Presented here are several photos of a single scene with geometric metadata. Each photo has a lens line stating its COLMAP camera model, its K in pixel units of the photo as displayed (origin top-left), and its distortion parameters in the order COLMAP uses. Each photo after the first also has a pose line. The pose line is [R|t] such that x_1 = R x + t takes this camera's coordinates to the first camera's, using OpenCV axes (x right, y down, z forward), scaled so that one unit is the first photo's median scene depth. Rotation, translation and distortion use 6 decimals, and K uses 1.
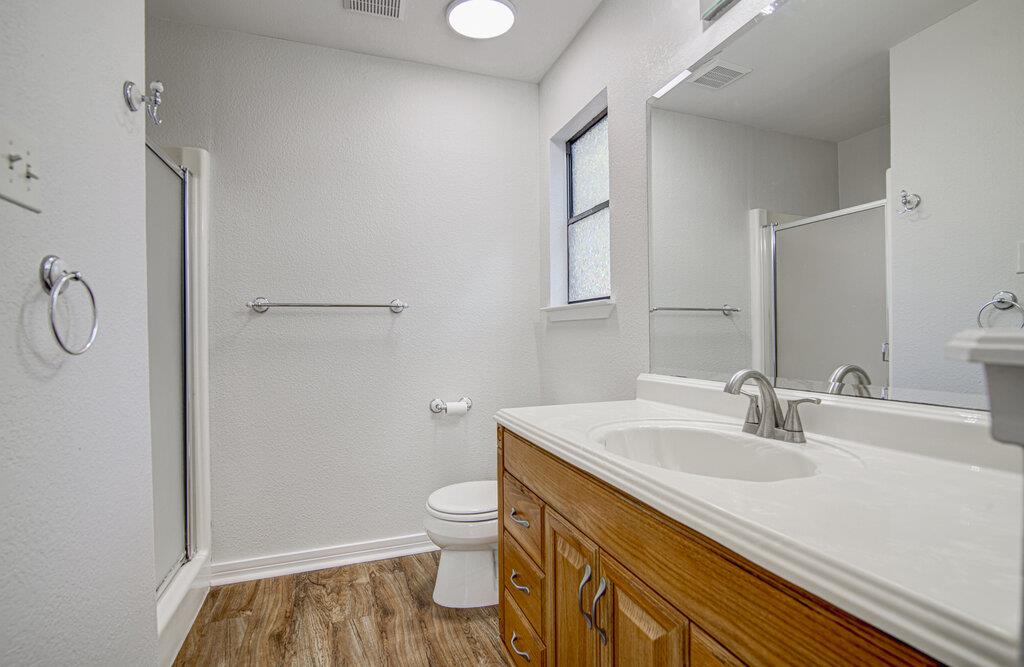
lens RADIAL K [[485.1, 0, 512.6], [0, 485.1, 335.4], [0, 0, 1]] dist [-0.016459, 0.000060]
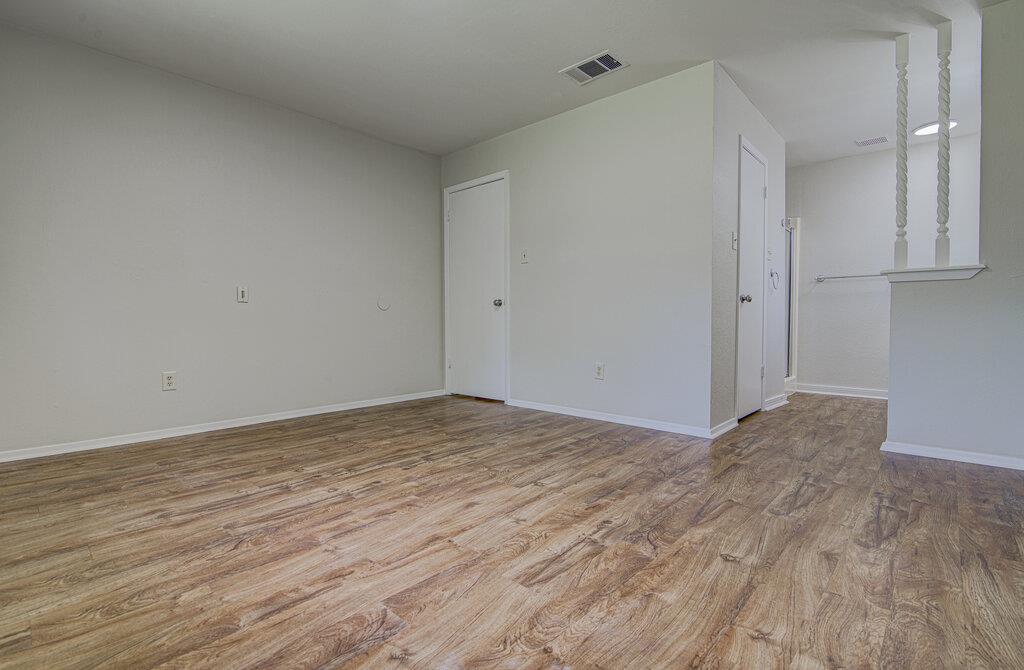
lens RADIAL K [[485.1, 0, 512.0], [0, 485.1, 335.1], [0, 0, 1]] dist [-0.016459, 0.000060]
pose [[0.480296, 0.036160, -0.876361, 0.884390], [-0.003747, 0.999225, 0.039177, 0.137033], [0.877099, -0.015533, 0.480059, -1.558901]]
